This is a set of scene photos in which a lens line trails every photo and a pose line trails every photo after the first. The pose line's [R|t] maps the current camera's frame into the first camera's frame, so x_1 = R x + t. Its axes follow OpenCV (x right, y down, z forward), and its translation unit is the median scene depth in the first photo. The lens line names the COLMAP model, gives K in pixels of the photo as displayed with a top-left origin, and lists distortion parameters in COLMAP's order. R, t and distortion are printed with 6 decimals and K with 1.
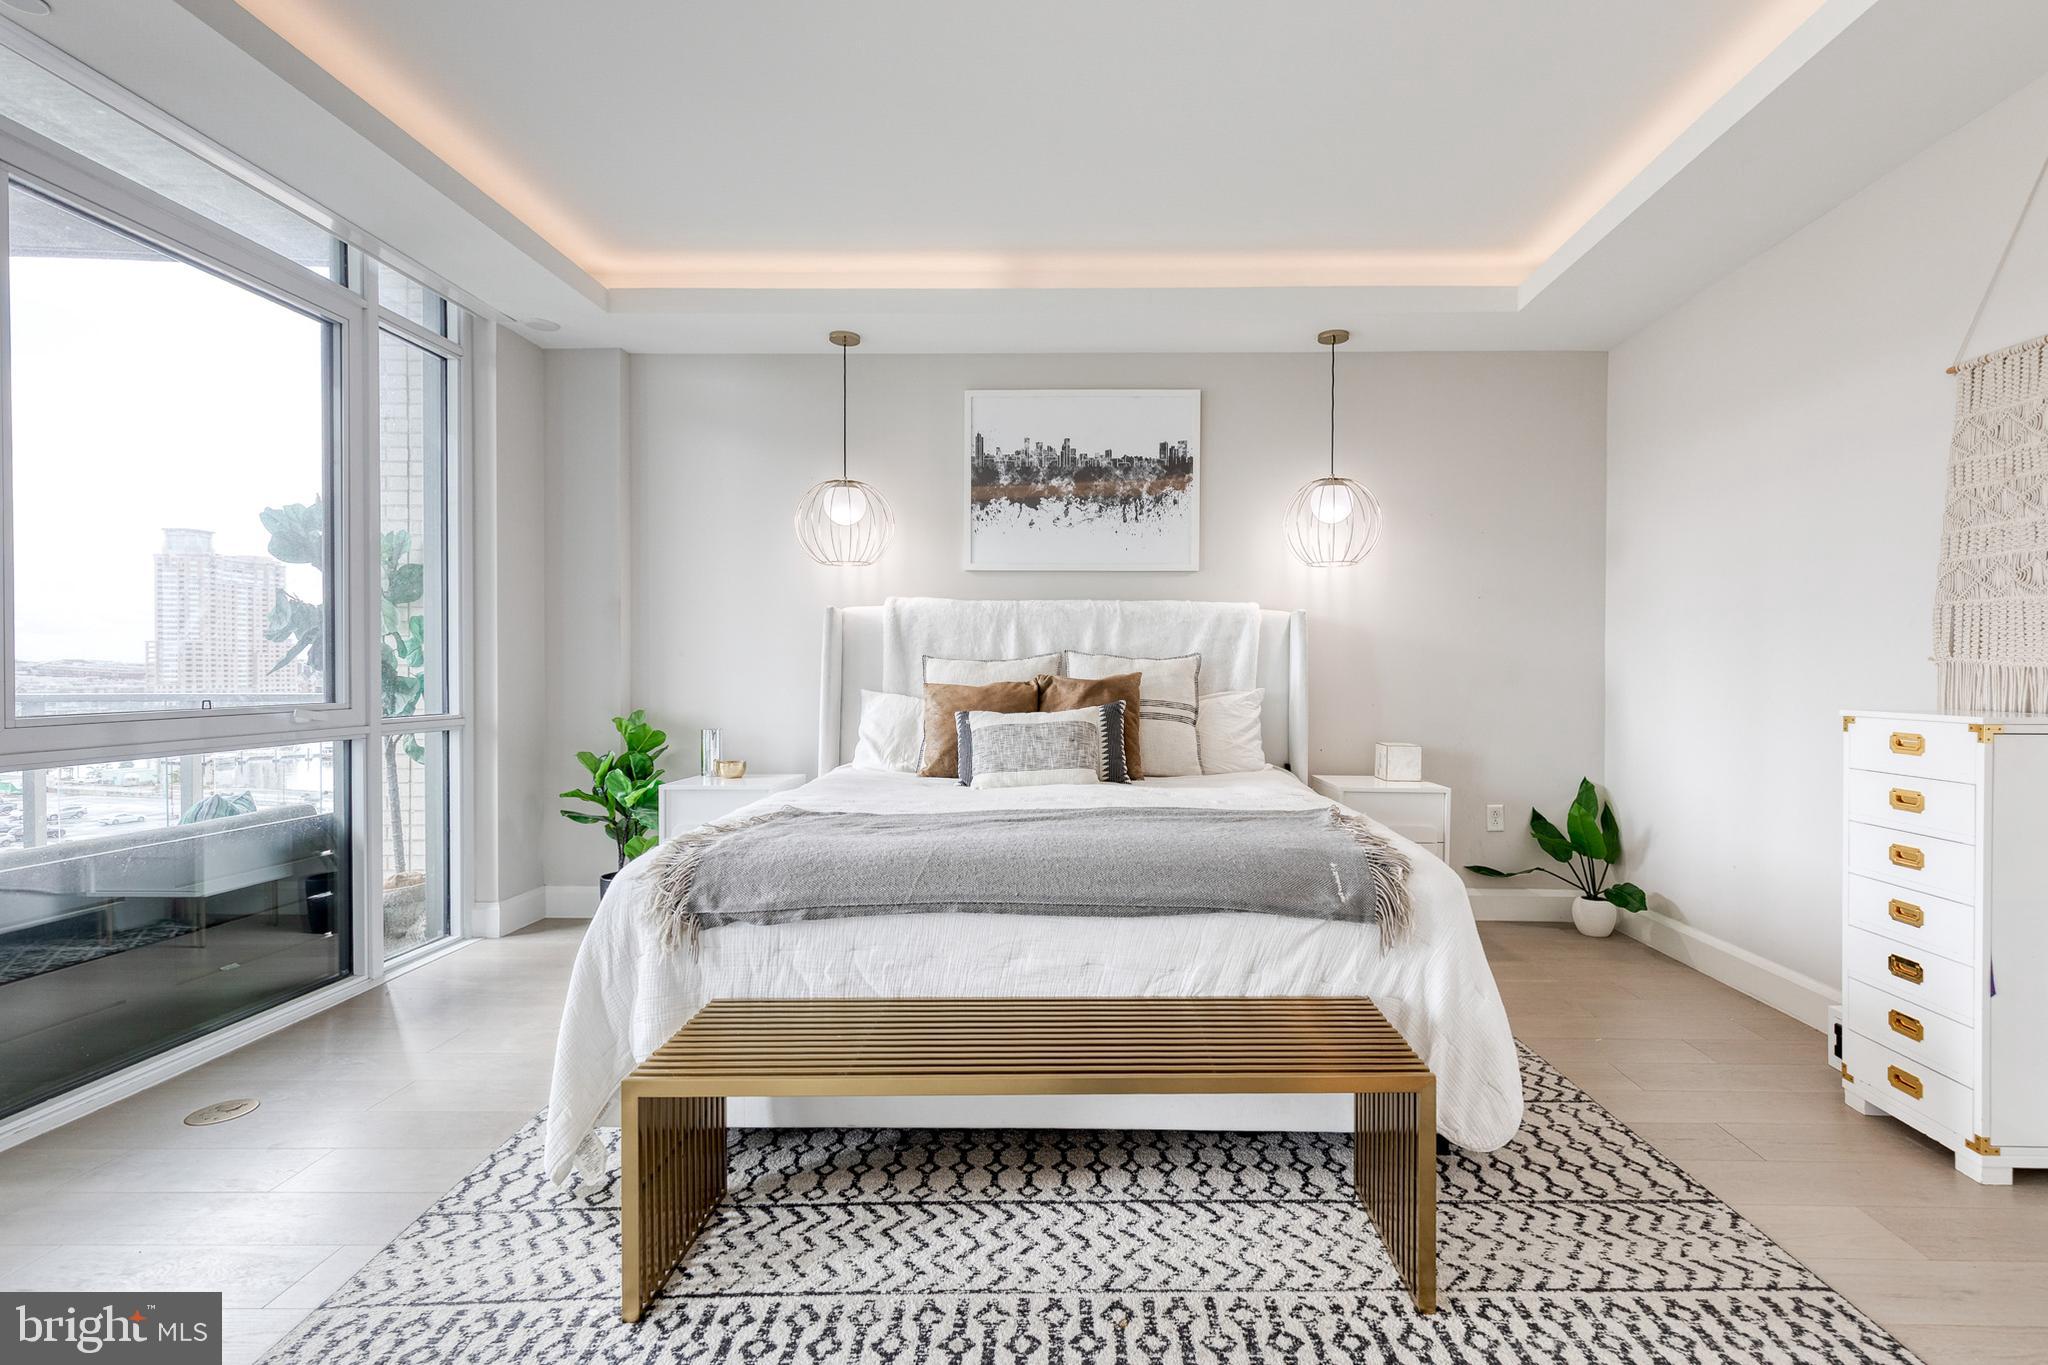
lens RADIAL K [[933.8, 0, 1085.4], [0, 933.8, 693.0], [0, 0, 1]] dist [0.010547, -0.001556]
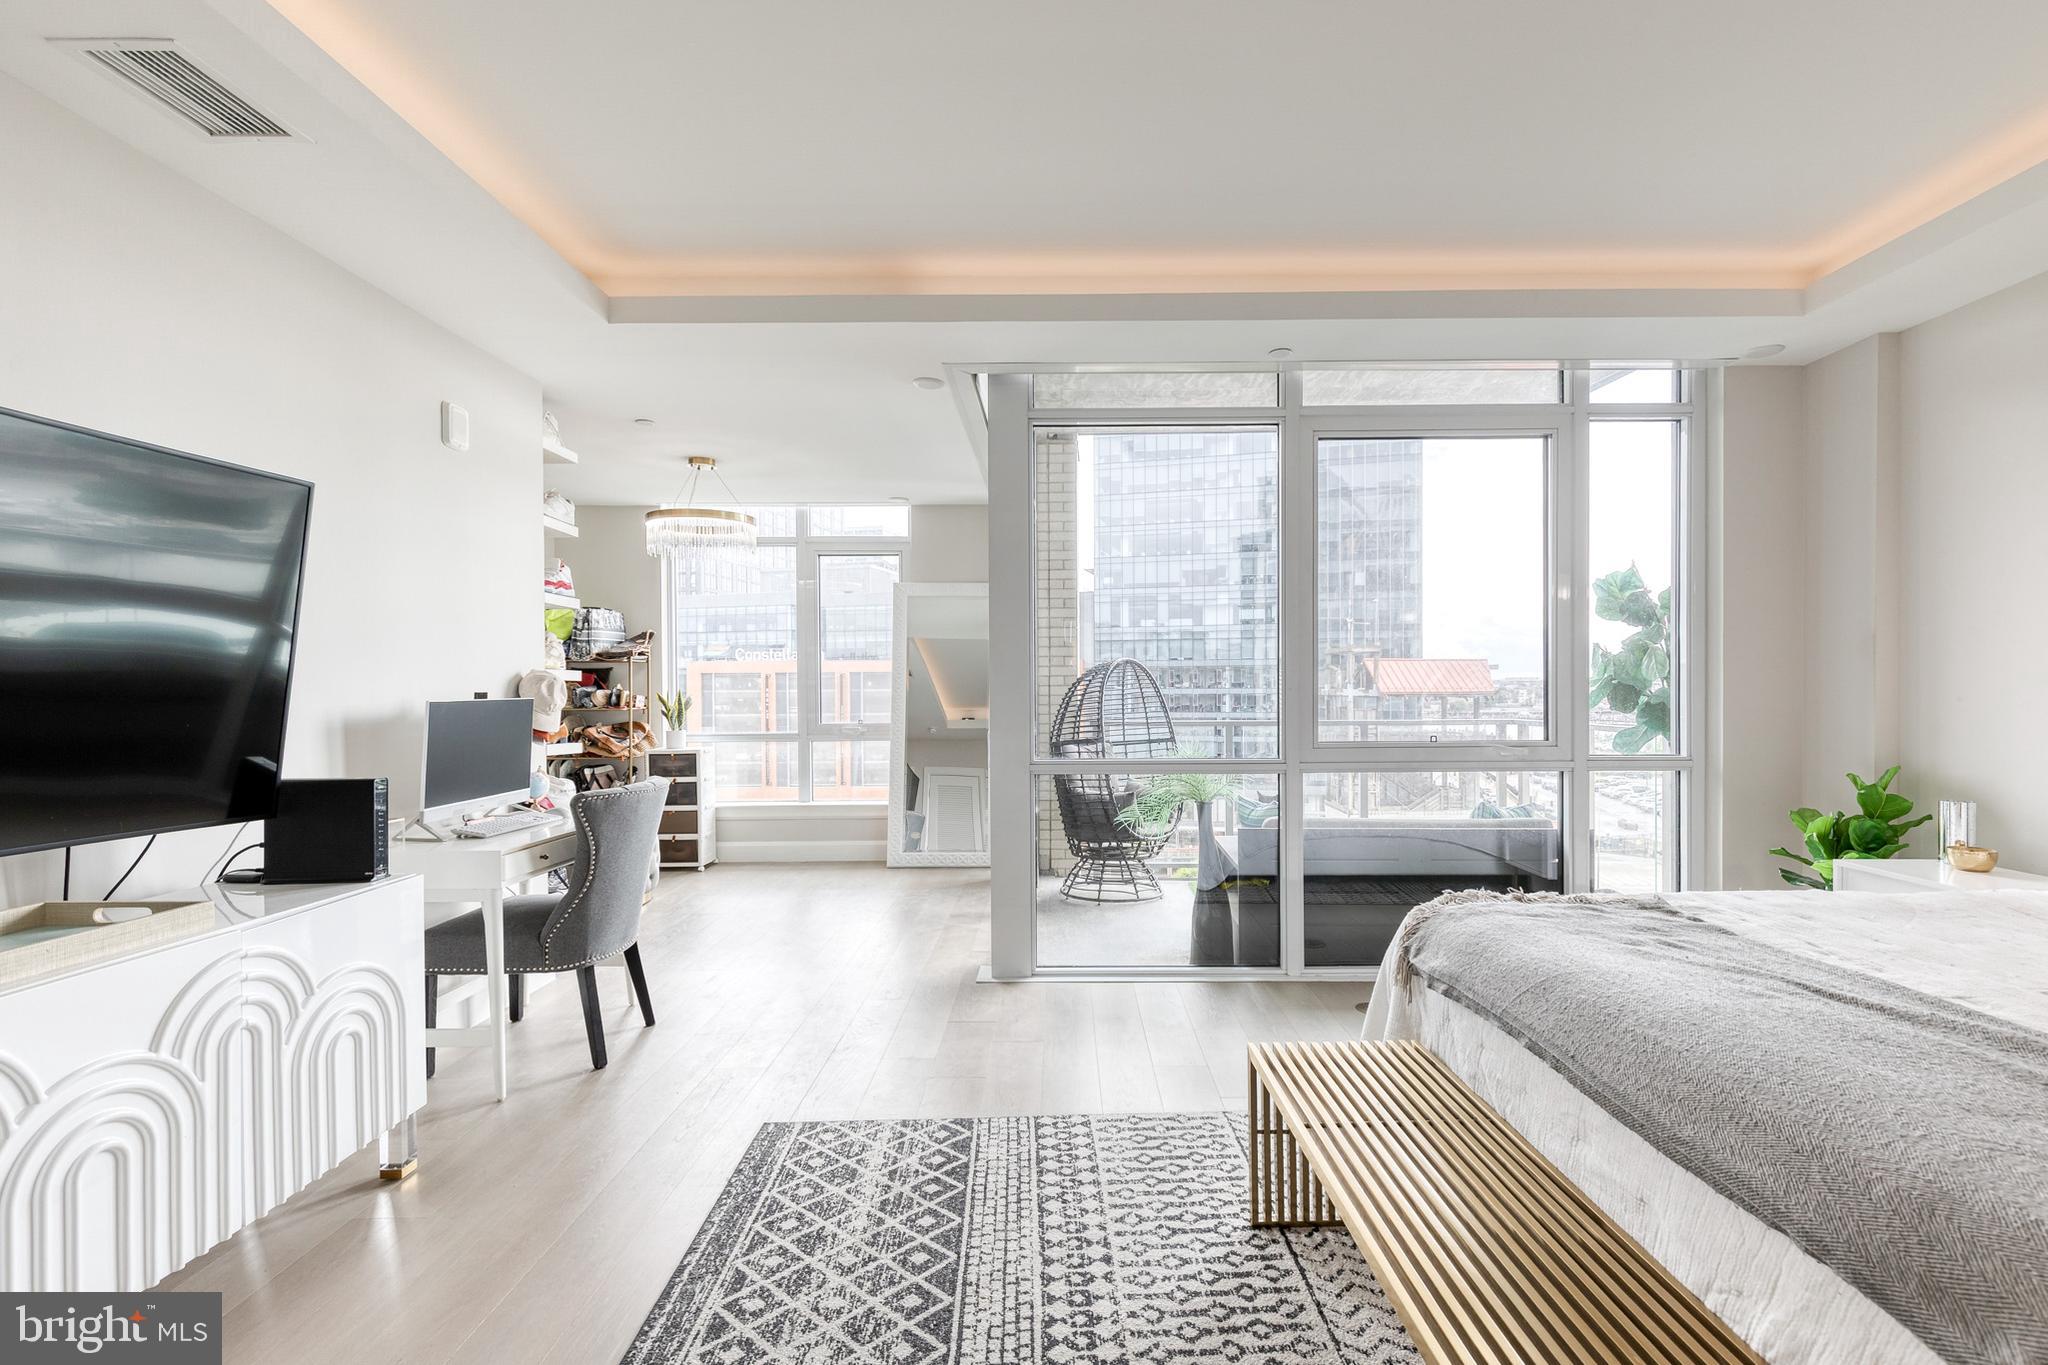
lens RADIAL K [[933.8, 0, 1063.0], [0, 933.8, 690.3], [0, 0, 1]] dist [0.010547, -0.001556]
pose [[0.018665, 0.006806, -0.999803, 0.361885], [-0.020365, 0.999772, 0.006426, -0.043515], [0.999618, 0.020241, 0.018799, 0.290507]]
